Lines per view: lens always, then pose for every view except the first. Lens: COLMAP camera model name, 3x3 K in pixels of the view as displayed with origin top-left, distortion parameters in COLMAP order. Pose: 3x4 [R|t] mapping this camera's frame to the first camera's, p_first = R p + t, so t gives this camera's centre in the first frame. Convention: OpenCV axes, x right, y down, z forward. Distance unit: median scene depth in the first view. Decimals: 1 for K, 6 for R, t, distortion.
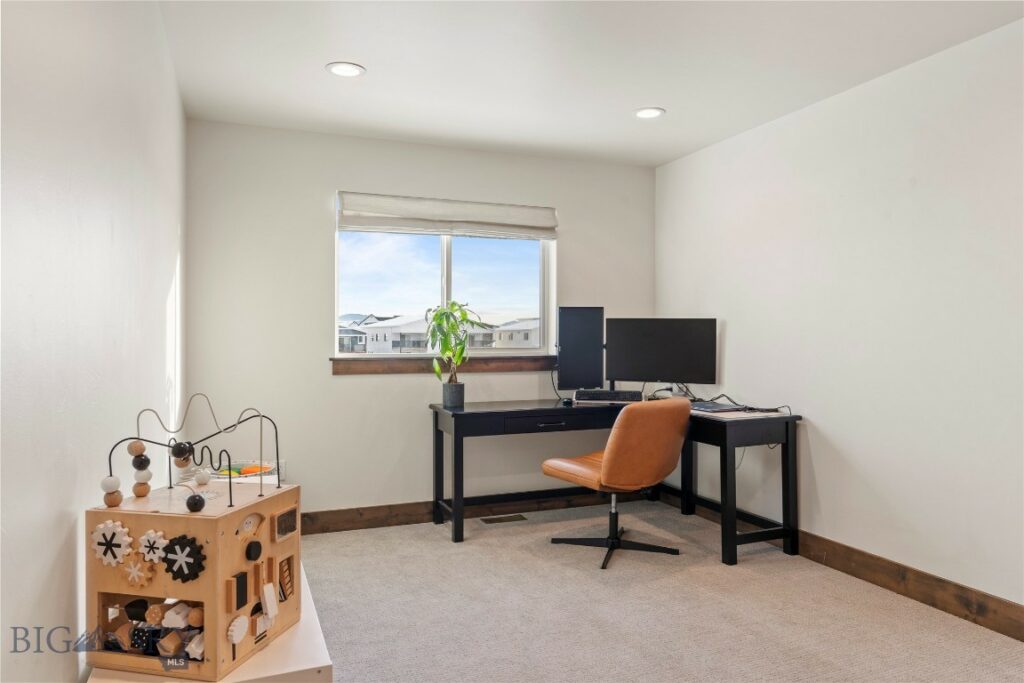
lens RADIAL K [[701.7, 0, 515.6], [0, 701.7, 334.5], [0, 0, 1]] dist [0.004279, 0.003890]
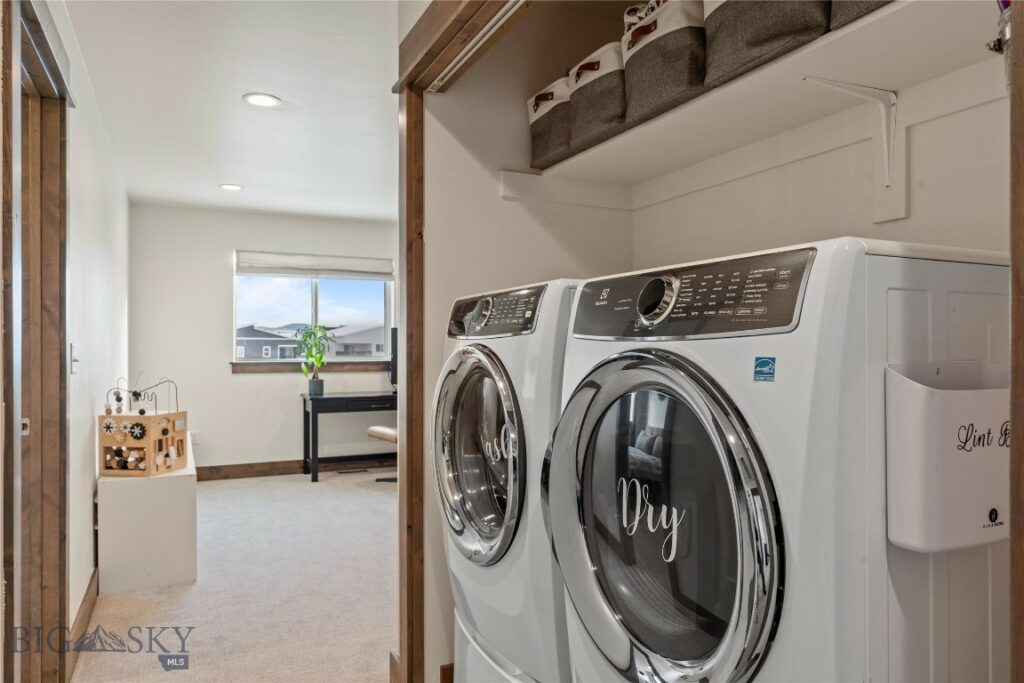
lens RADIAL K [[701.7, 0, 508.6], [0, 701.7, 350.2], [0, 0, 1]] dist [0.004279, 0.003890]
pose [[0.997780, 0.000612, 0.066589, 0.241255], [-0.001076, 0.999975, 0.006930, -0.003268], [-0.066583, -0.006986, 0.997756, -0.560384]]
